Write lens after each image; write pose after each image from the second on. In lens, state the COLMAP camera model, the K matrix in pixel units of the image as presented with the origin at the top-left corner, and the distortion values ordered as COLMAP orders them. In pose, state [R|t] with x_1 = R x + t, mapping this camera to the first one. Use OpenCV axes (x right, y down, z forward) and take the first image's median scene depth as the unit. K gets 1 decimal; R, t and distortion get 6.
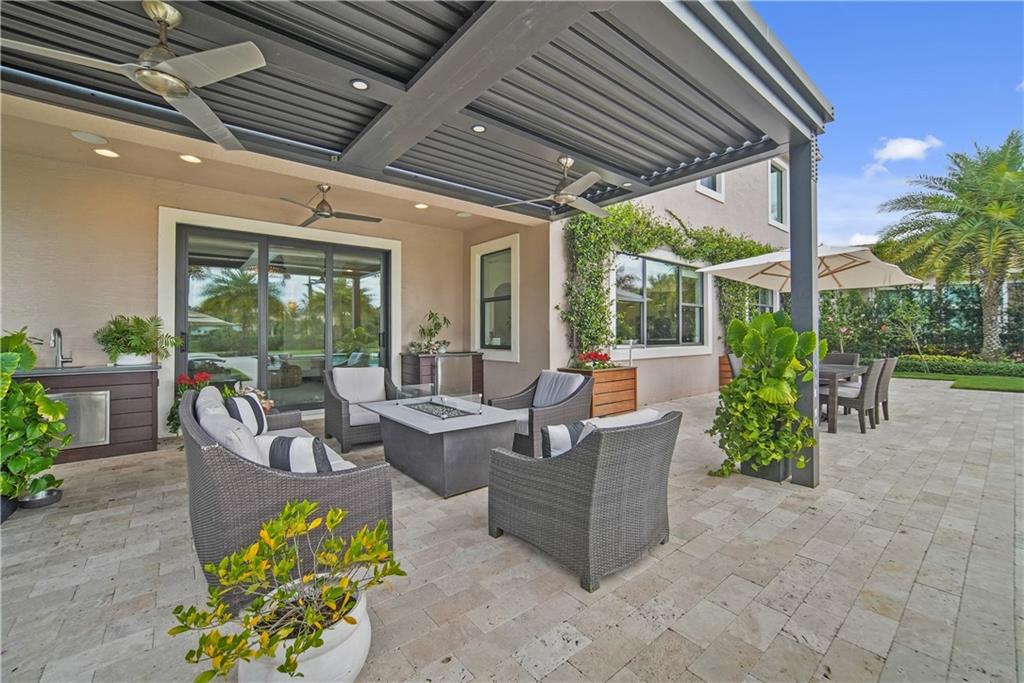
lens RADIAL K [[415.2, 0, 512.1], [0, 415.2, 335.4], [0, 0, 1]] dist [-0.027689, 0.012459]
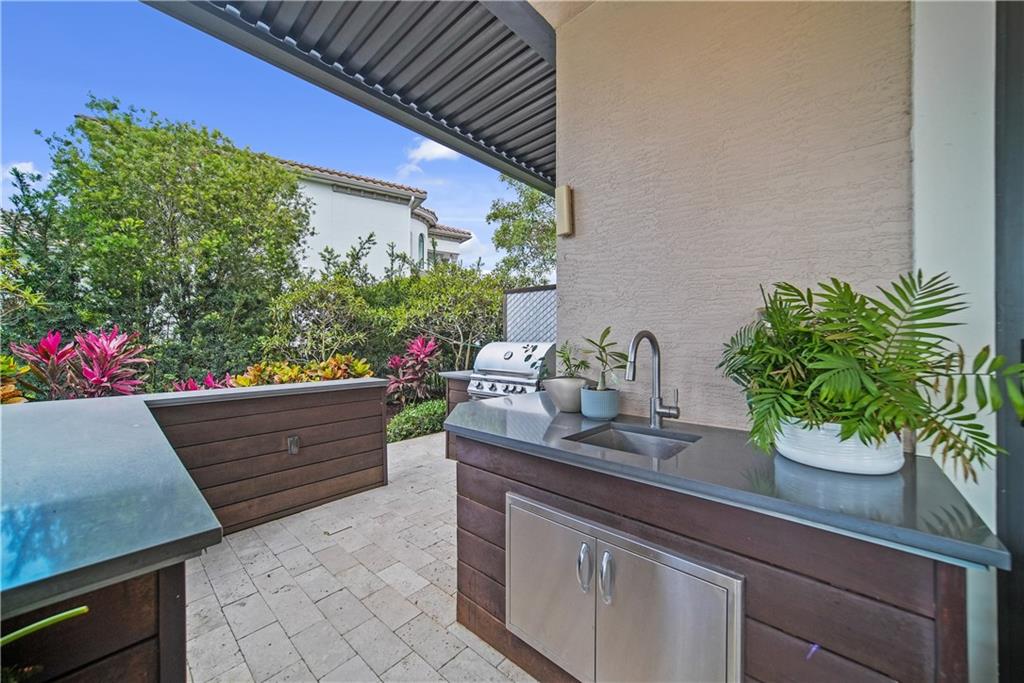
lens RADIAL K [[378.6, 0, 514.5], [0, 378.6, 337.3], [0, 0, 1]] dist [-0.023857, 0.008648]
pose [[0.143382, -0.005759, -0.989651, -0.537091], [-0.003674, 0.999973, -0.006352, -0.006698], [0.989661, 0.004547, 0.143357, 0.572753]]
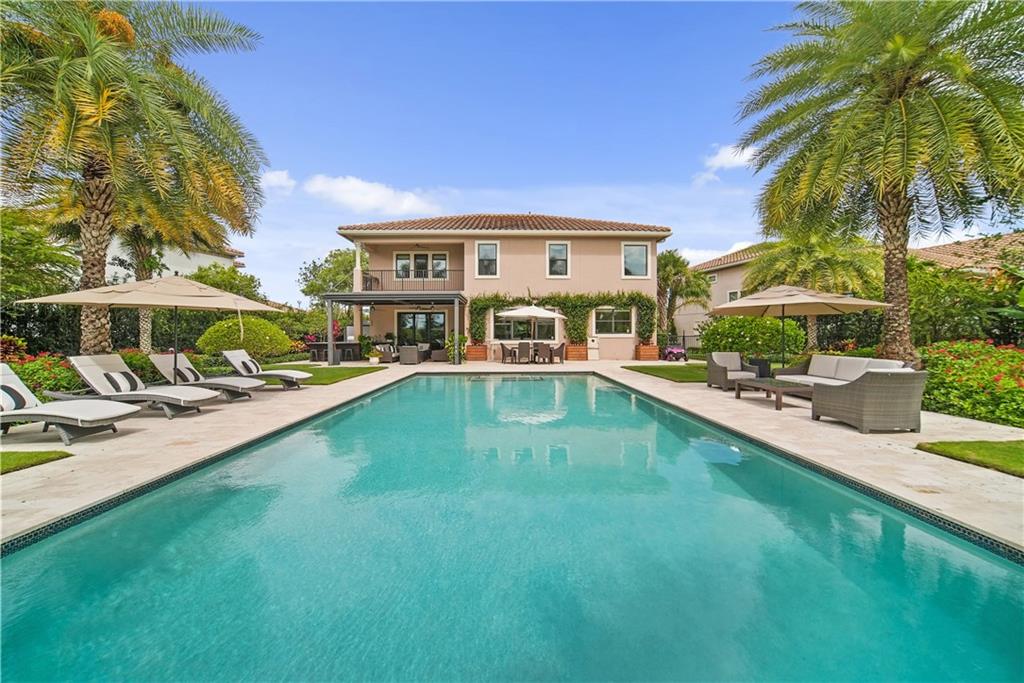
lens RADIAL K [[382.4, 0, 512.5], [0, 382.4, 336.4], [0, 0, 1]] dist [-0.025227, 0.009661]
pose [[0.784098, 0.001007, -0.620636, 2.494951], [0.000859, 0.999996, 0.002708, -0.005550], [0.620636, -0.002656, 0.784094, -1.380918]]
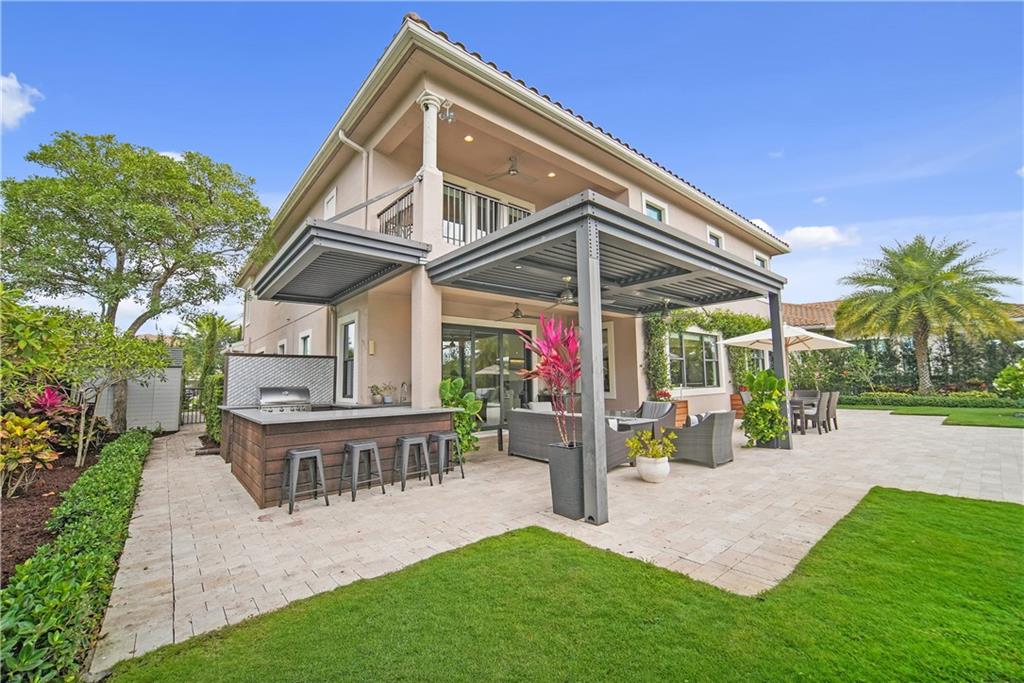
lens RADIAL K [[412.1, 0, 513.7], [0, 412.1, 341.0], [0, 0, 1]] dist [-0.039219, 0.019141]
pose [[0.999781, -0.012679, 0.016644, -0.439493], [0.014288, 0.994847, -0.100374, -0.006524], [-0.015286, 0.100590, 0.994811, -0.680343]]
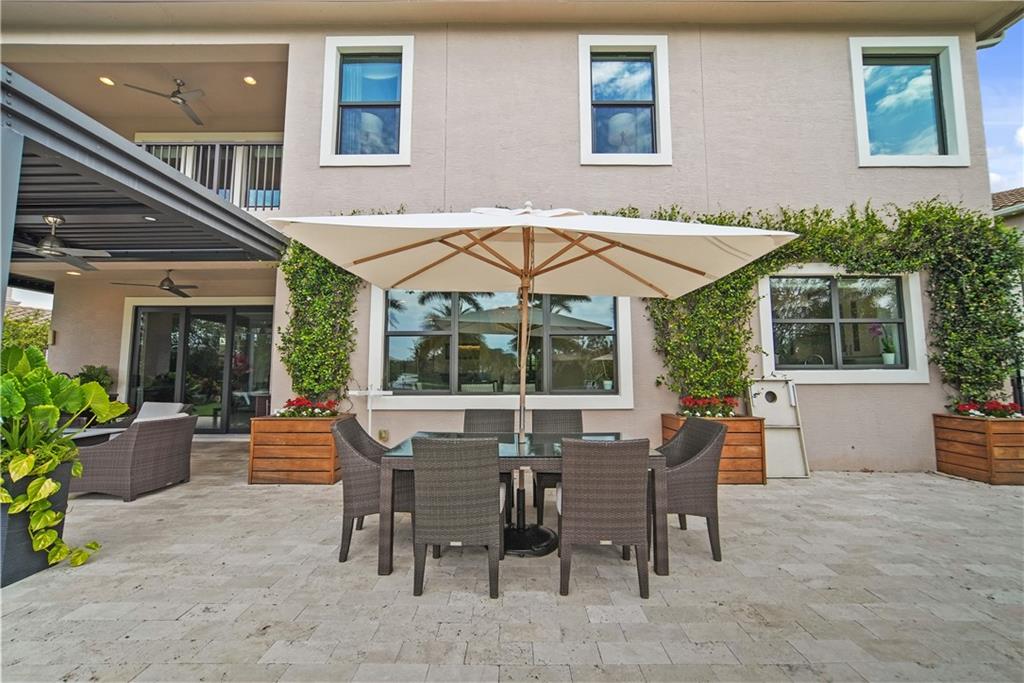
lens RADIAL K [[412.1, 0, 513.7], [0, 412.1, 341.0], [0, 0, 1]] dist [-0.039219, 0.019141]
pose [[0.773187, -0.053465, -0.631921, 1.109523], [-0.000205, 0.996419, -0.084554, -0.005056], [0.634178, 0.065506, 0.770407, 0.610873]]
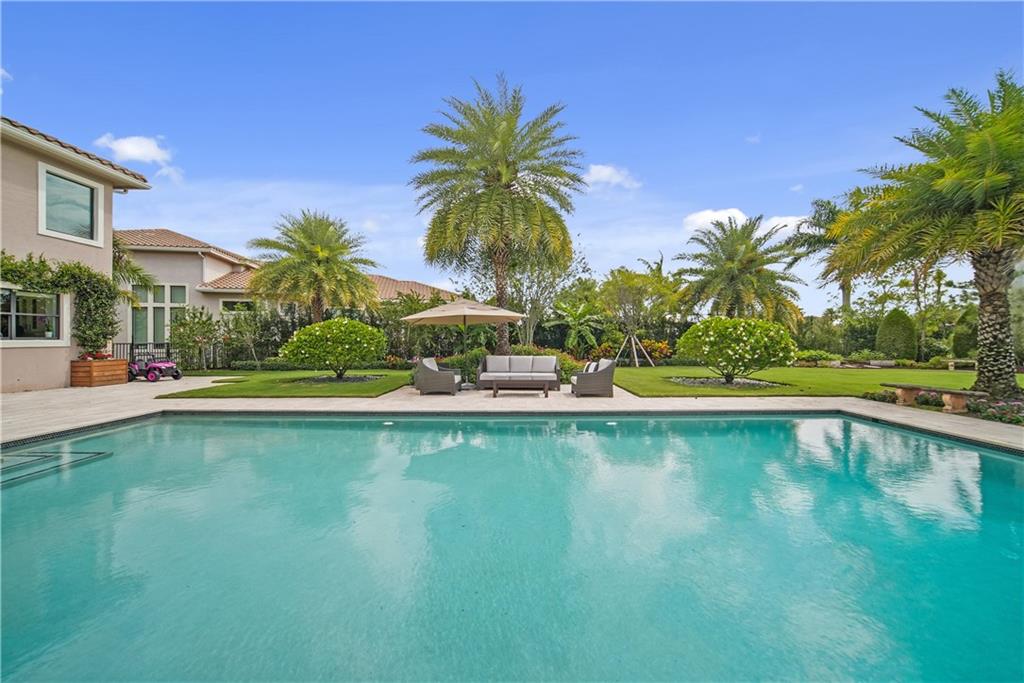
lens RADIAL K [[378.6, 0, 514.5], [0, 378.6, 337.3], [0, 0, 1]] dist [-0.023857, 0.008648]
pose [[0.649041, 0.003590, 0.760745, 1.279382], [0.004497, 0.999953, -0.008555, -0.006200], [-0.760740, 0.008974, 0.648994, -0.895799]]
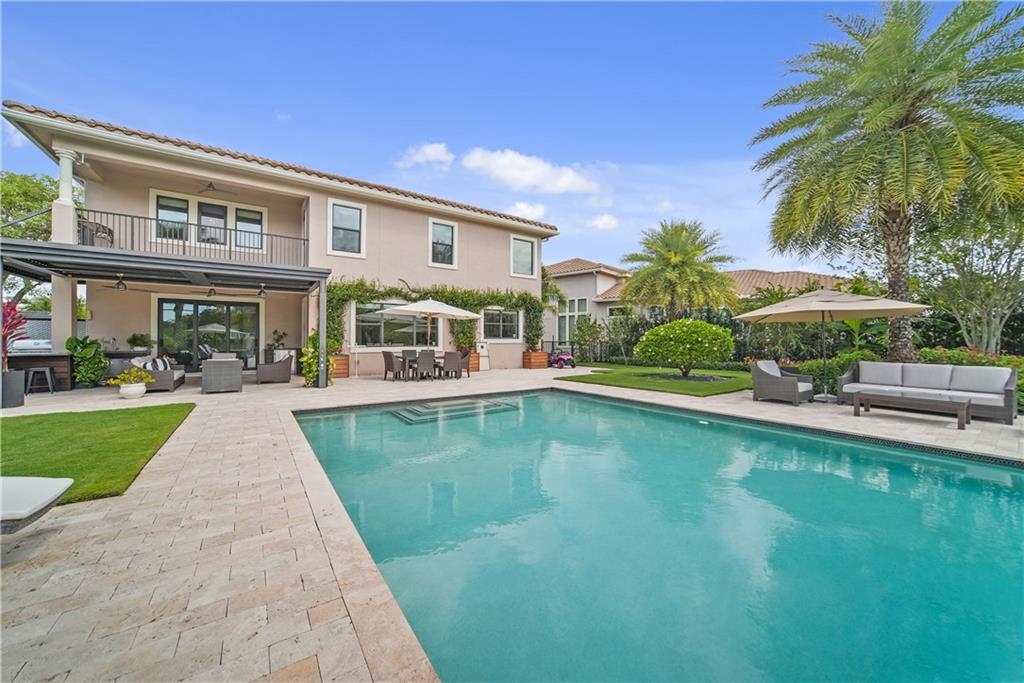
lens RADIAL K [[378.6, 0, 514.5], [0, 378.6, 337.3], [0, 0, 1]] dist [-0.023857, 0.008648]
pose [[0.997235, 0.003009, -0.074248, 1.413104], [-0.003666, 0.999955, -0.008721, -0.005713], [0.074218, 0.008969, 0.997202, -1.054602]]
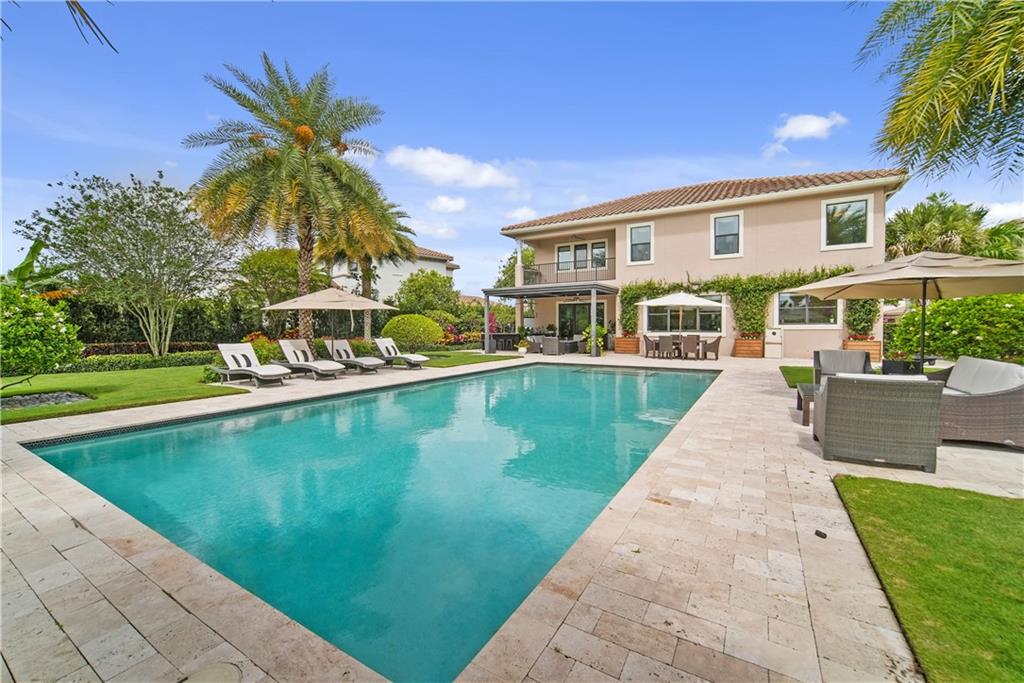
lens RADIAL K [[415.2, 0, 512.1], [0, 415.2, 335.4], [0, 0, 1]] dist [-0.027689, 0.012459]
pose [[0.332289, 0.019428, -0.942977, 3.044876], [0.002207, 0.999769, 0.021375, -0.009001], [0.943175, -0.009184, 0.332170, -0.971066]]
